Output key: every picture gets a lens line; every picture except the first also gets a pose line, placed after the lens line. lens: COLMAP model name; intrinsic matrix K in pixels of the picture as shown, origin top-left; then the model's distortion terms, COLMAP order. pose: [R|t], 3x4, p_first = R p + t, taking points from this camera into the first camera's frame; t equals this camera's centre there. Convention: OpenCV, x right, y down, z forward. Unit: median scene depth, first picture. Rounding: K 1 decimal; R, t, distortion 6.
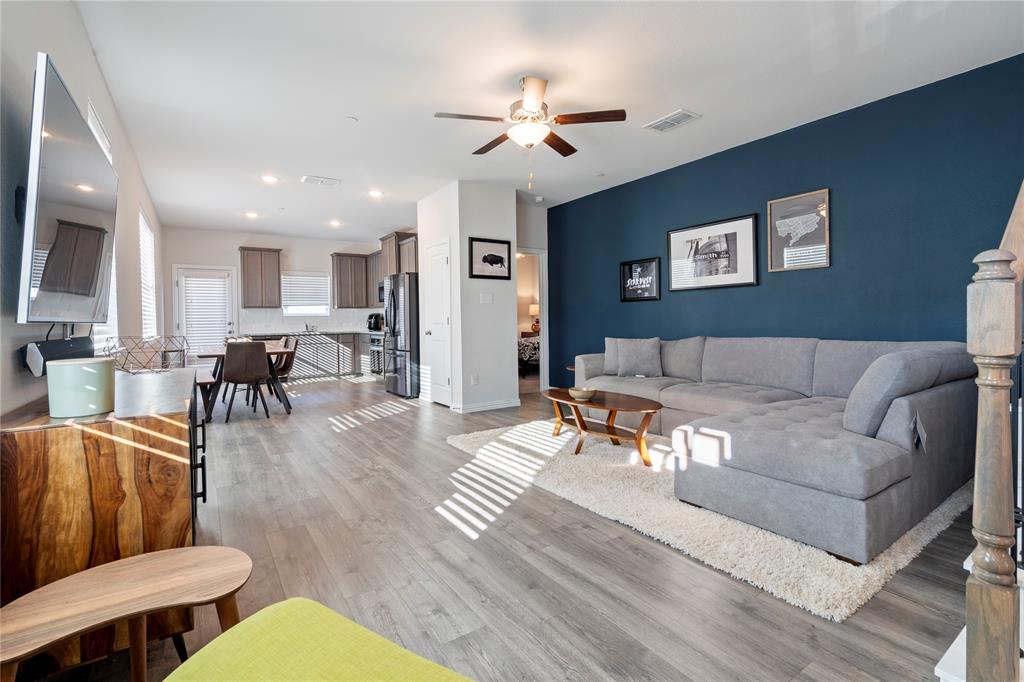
lens RADIAL K [[467.5, 0, 511.1], [0, 467.5, 322.4], [0, 0, 1]] dist [0.001726, 0.000873]
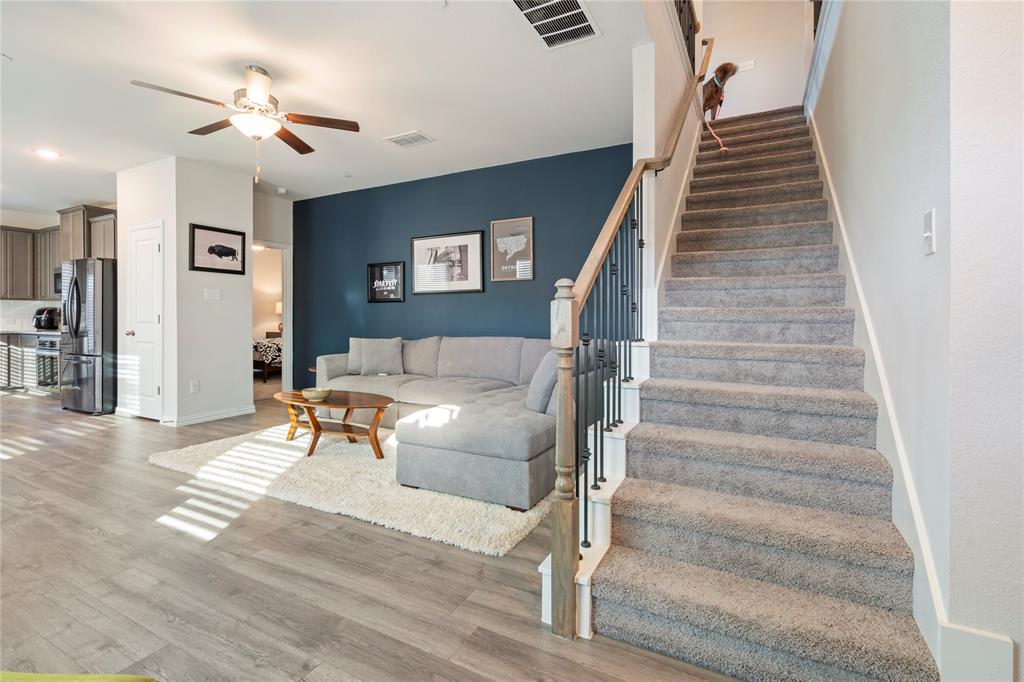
lens RADIAL K [[472.2, 0, 512.4], [0, 472.2, 315.4], [0, 0, 1]] dist [0.000190, 0.000824]
pose [[0.884776, 0.016365, 0.465730, 0.052074], [-0.009807, 0.999816, -0.016500, -0.002631], [-0.465914, 0.010031, 0.884773, -0.086934]]
